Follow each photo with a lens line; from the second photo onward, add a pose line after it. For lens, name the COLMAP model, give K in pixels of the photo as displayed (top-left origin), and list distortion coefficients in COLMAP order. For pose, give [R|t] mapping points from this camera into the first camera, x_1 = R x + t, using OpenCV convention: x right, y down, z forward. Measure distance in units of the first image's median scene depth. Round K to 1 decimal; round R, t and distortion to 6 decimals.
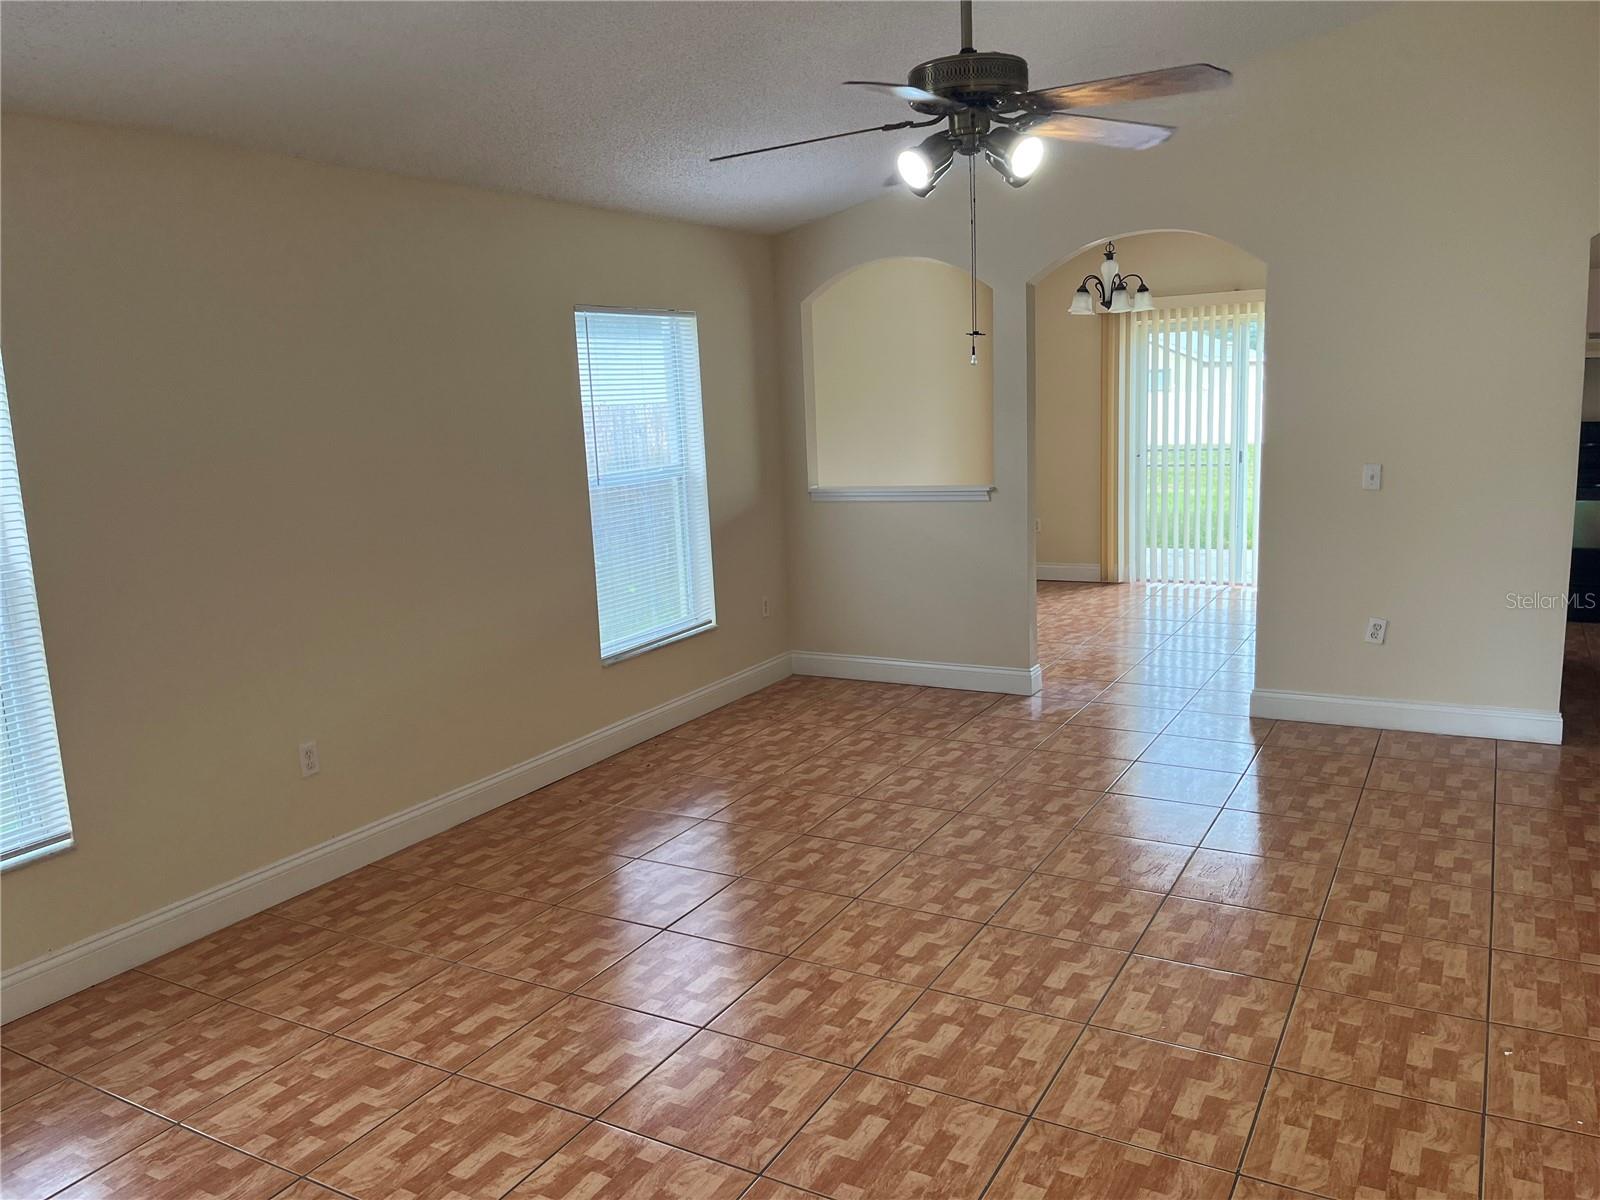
lens RADIAL K [[1204.8, 0, 806.4], [0, 1204.8, 602.1], [0, 0, 1]] dist [0.040895, -0.044210]
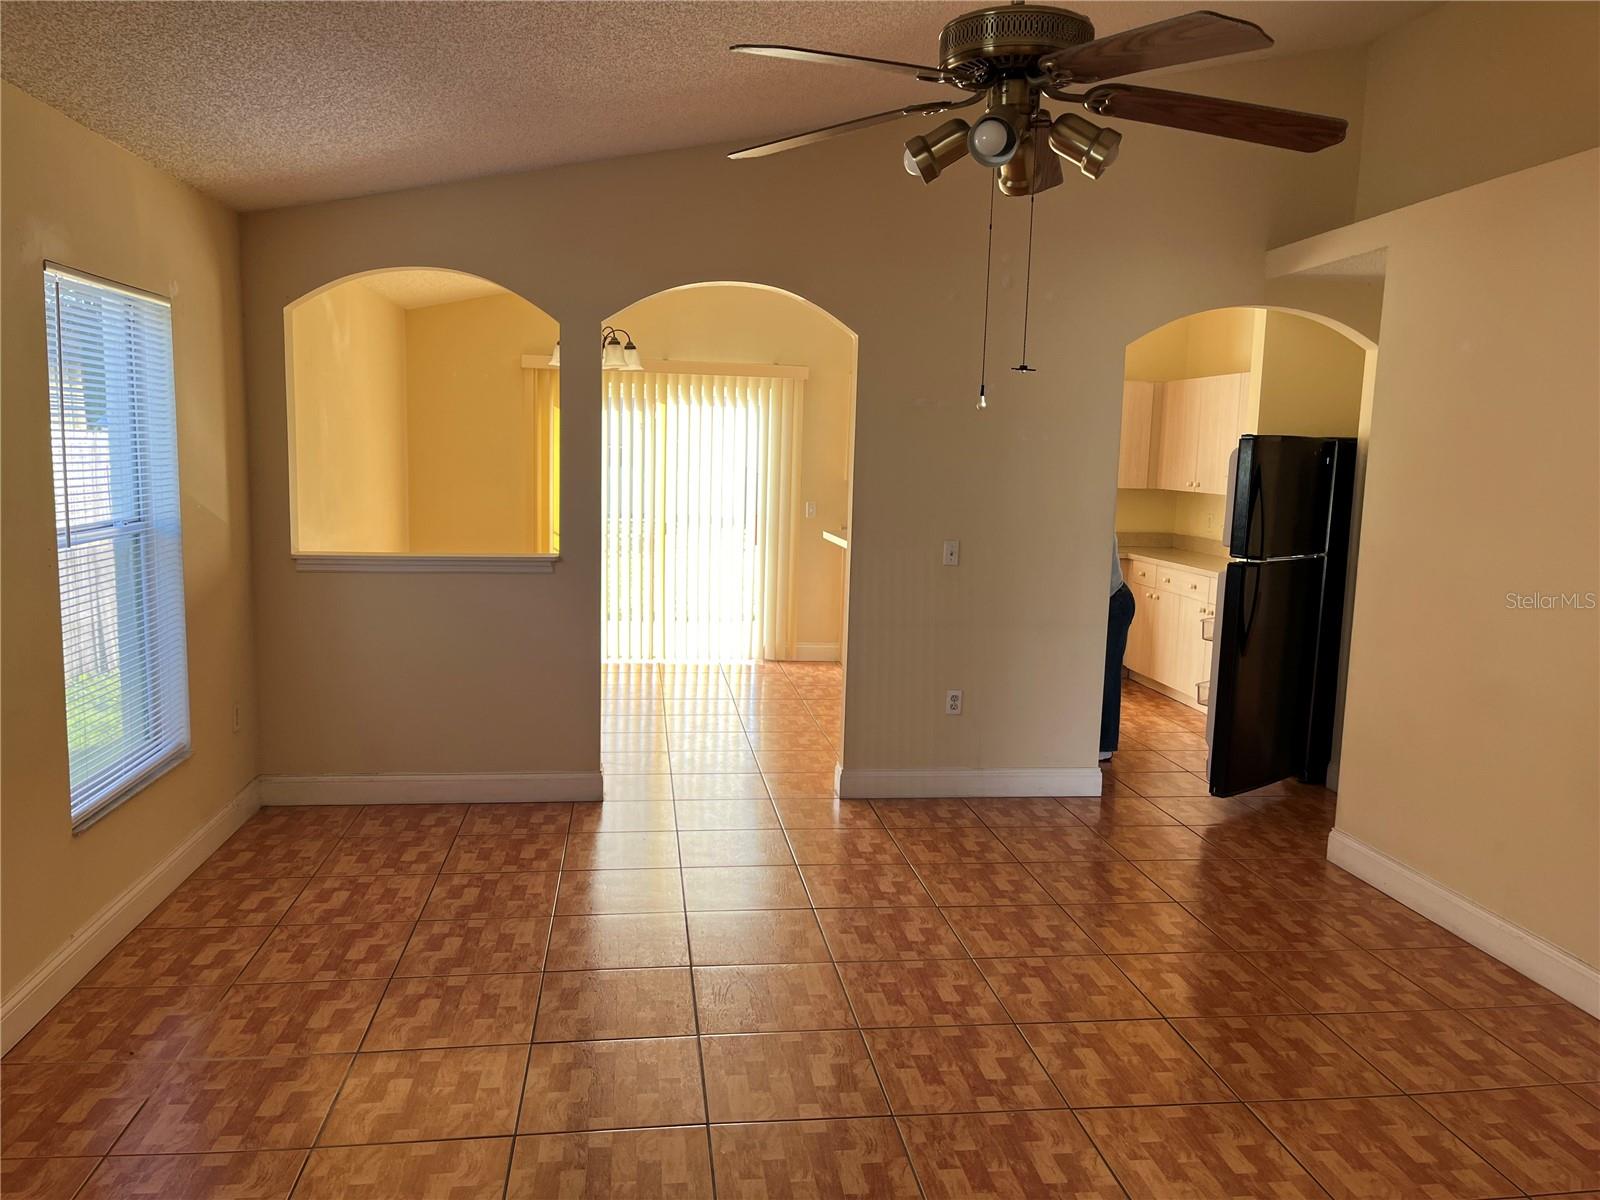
lens RADIAL K [[1204.8, 0, 817.2], [0, 1204.8, 587.5], [0, 0, 1]] dist [0.040895, -0.044210]
pose [[0.789147, -0.001379, 0.614203, -0.217504], [0.042723, 0.997699, -0.052653, -0.021245], [-0.612717, 0.067791, 0.787389, 0.227472]]
